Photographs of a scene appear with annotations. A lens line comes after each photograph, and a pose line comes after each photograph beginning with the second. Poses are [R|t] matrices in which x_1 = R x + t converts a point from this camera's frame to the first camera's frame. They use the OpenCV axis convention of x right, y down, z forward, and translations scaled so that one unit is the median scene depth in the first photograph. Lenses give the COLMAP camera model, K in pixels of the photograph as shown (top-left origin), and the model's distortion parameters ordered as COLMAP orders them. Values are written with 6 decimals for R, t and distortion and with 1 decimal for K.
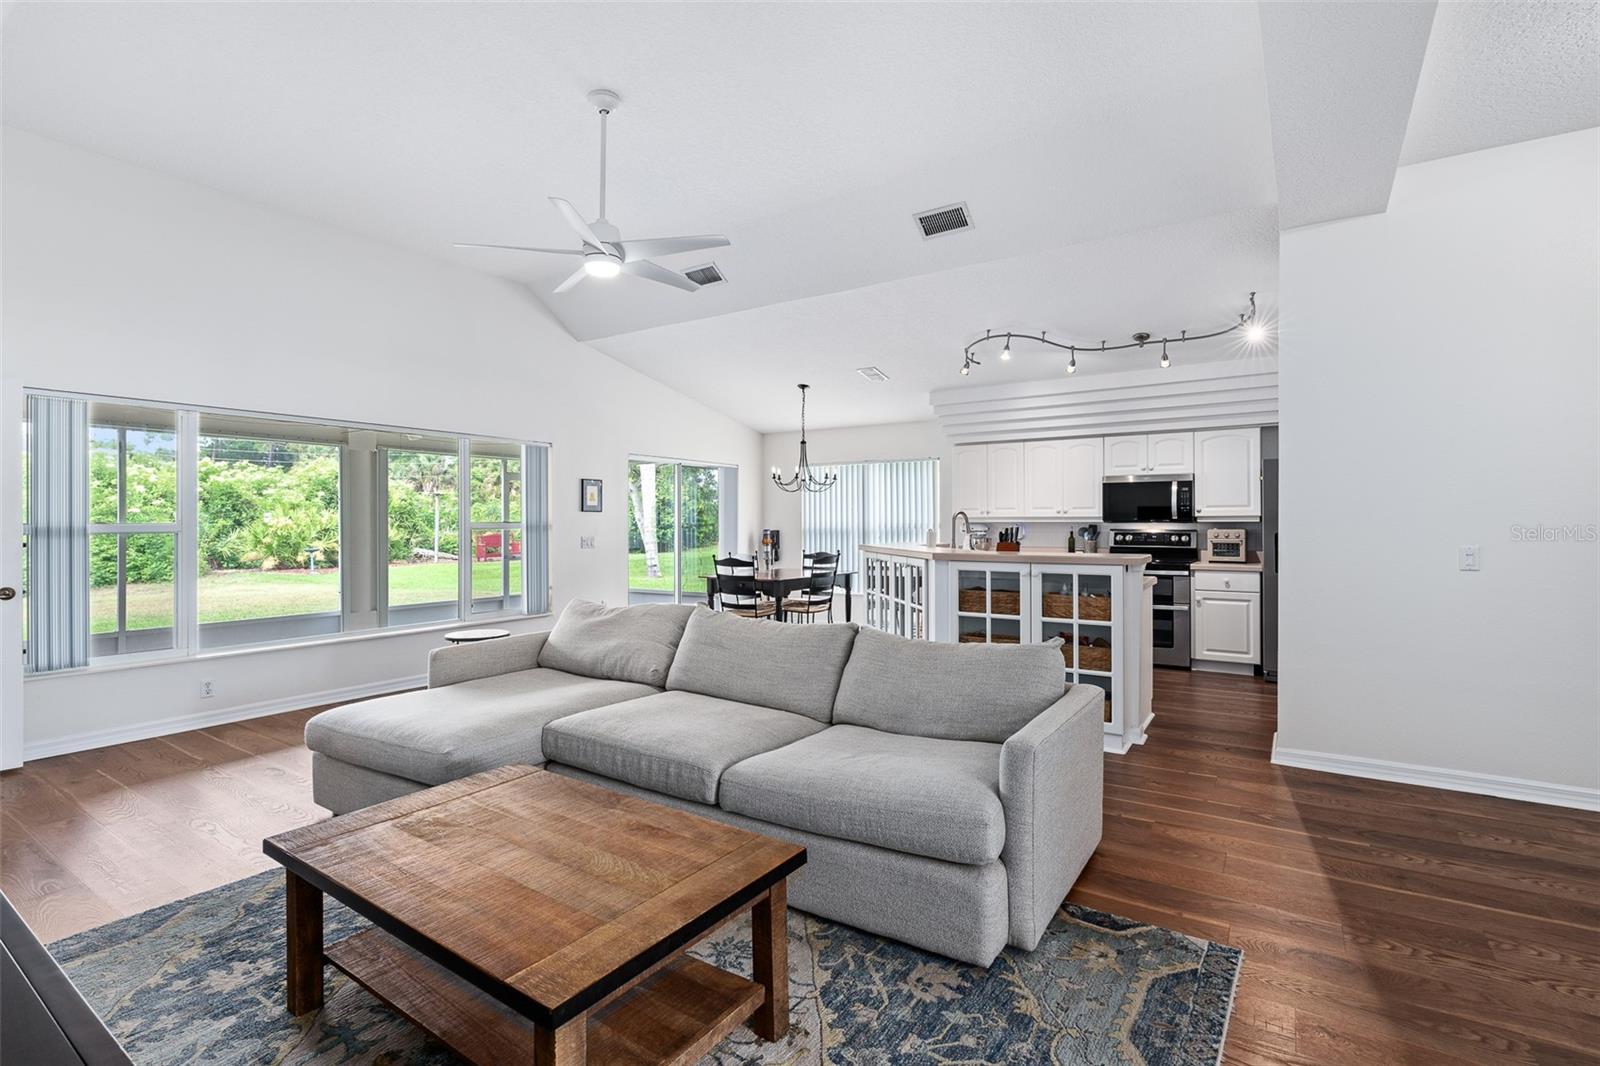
lens RADIAL K [[741.0, 0, 802.4], [0, 741.0, 521.3], [0, 0, 1]] dist [-0.002653, 0.000344]
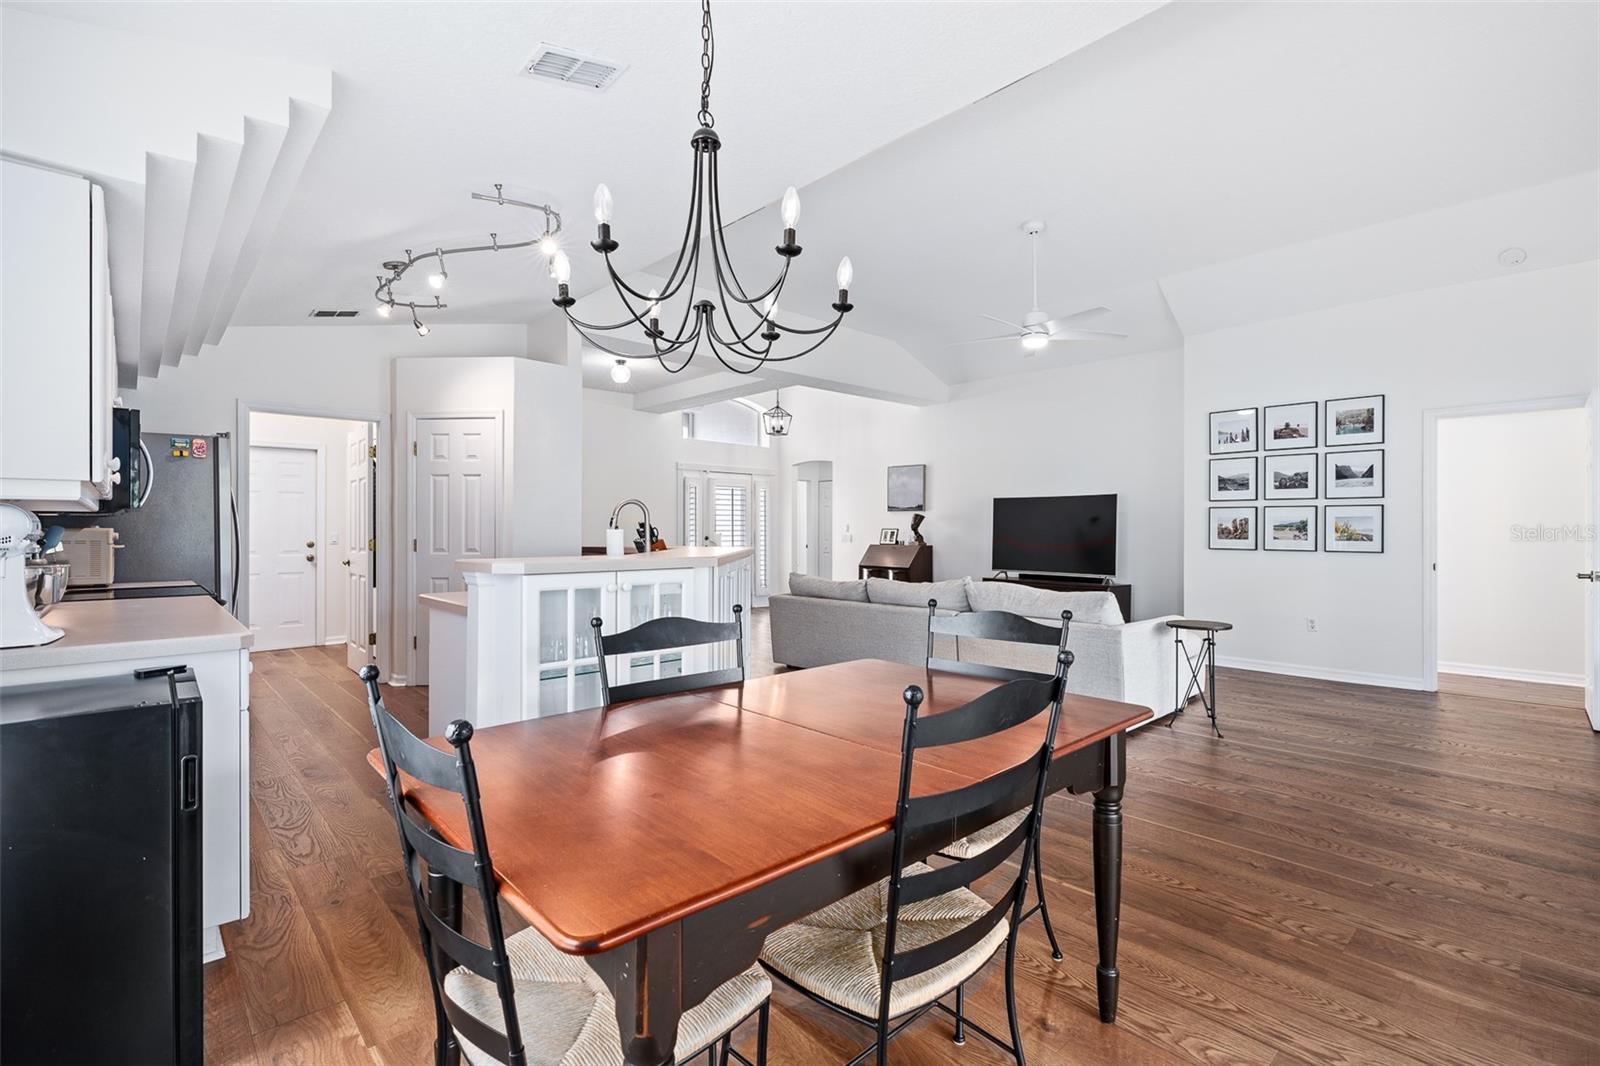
lens RADIAL K [[729.1, 0, 797.9], [0, 729.1, 525.9], [0, 0, 1]] dist [-0.001090, 0.001401]
pose [[-0.970890, 0.003496, 0.239500, -0.089516], [0.002094, 0.999979, -0.006106, 0.012785], [-0.239517, -0.005427, -0.970877, 1.369511]]
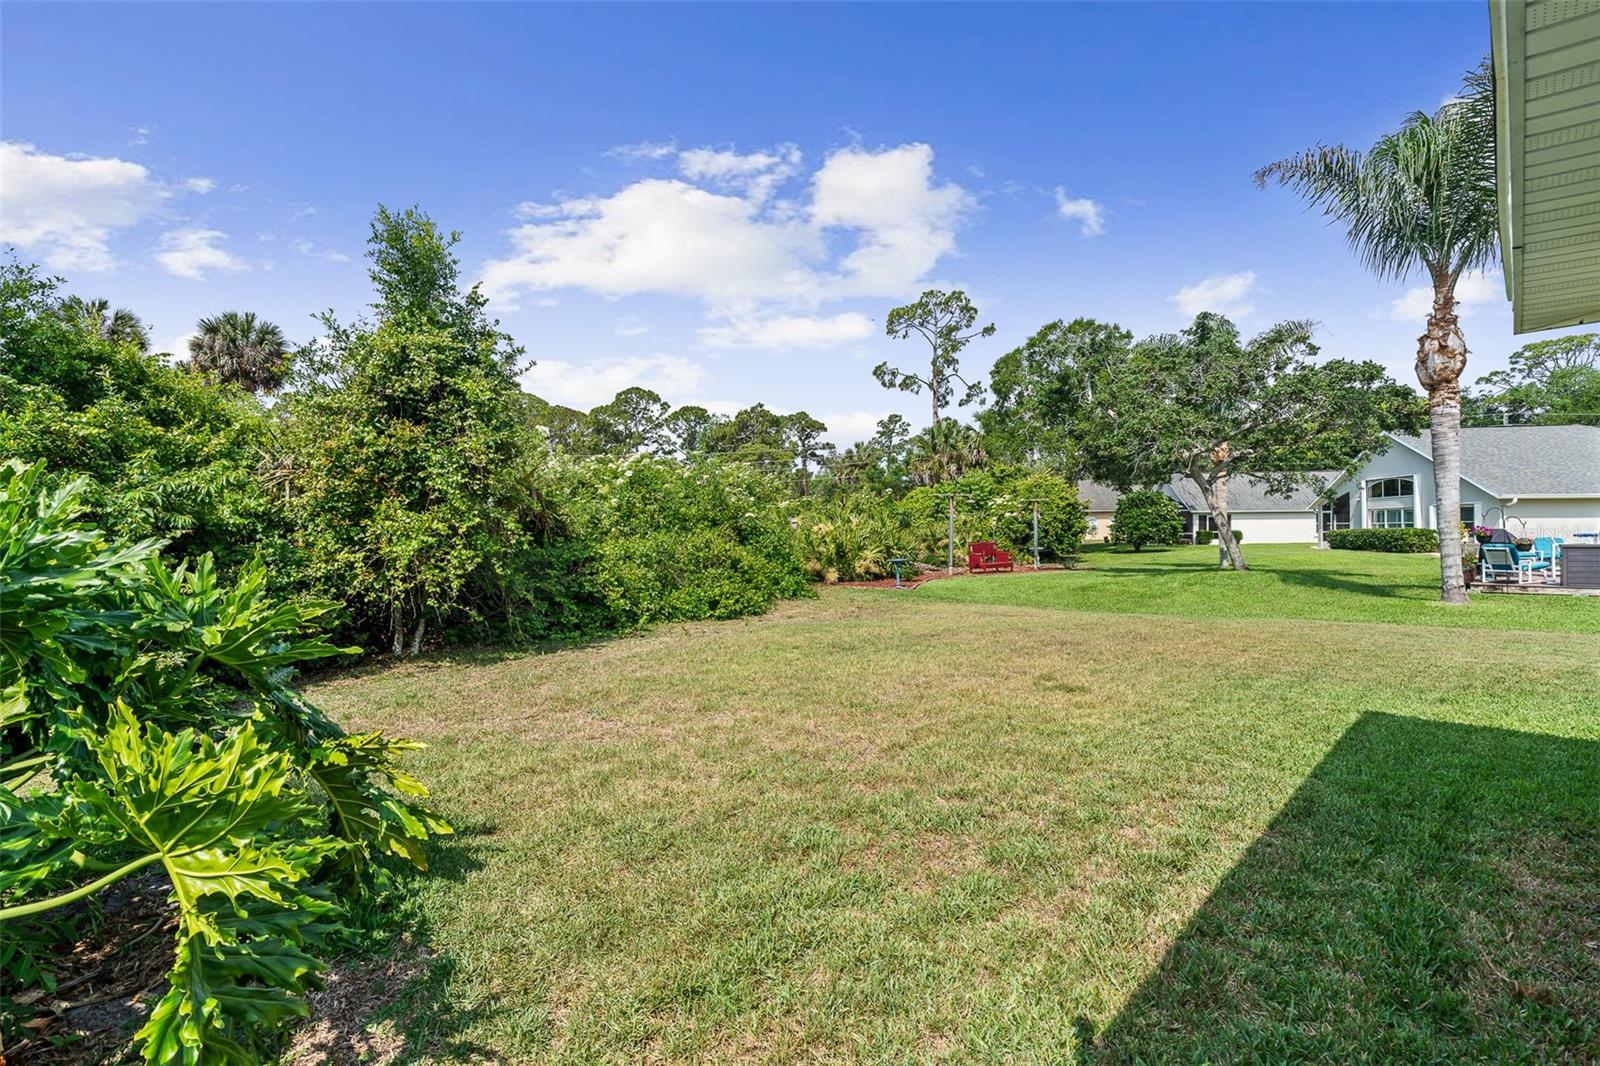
lens RADIAL K [[718.6, 0, 800.0], [0, 718.6, 533.0], [0, 0, 1]] dist [0.000434, 0.000181]
pose [[0.978561, -0.000690, -0.205954, -1.899511], [0.001803, 0.999985, 0.005218, 0.004919], [0.205948, -0.005477, 0.978548, 0.510709]]
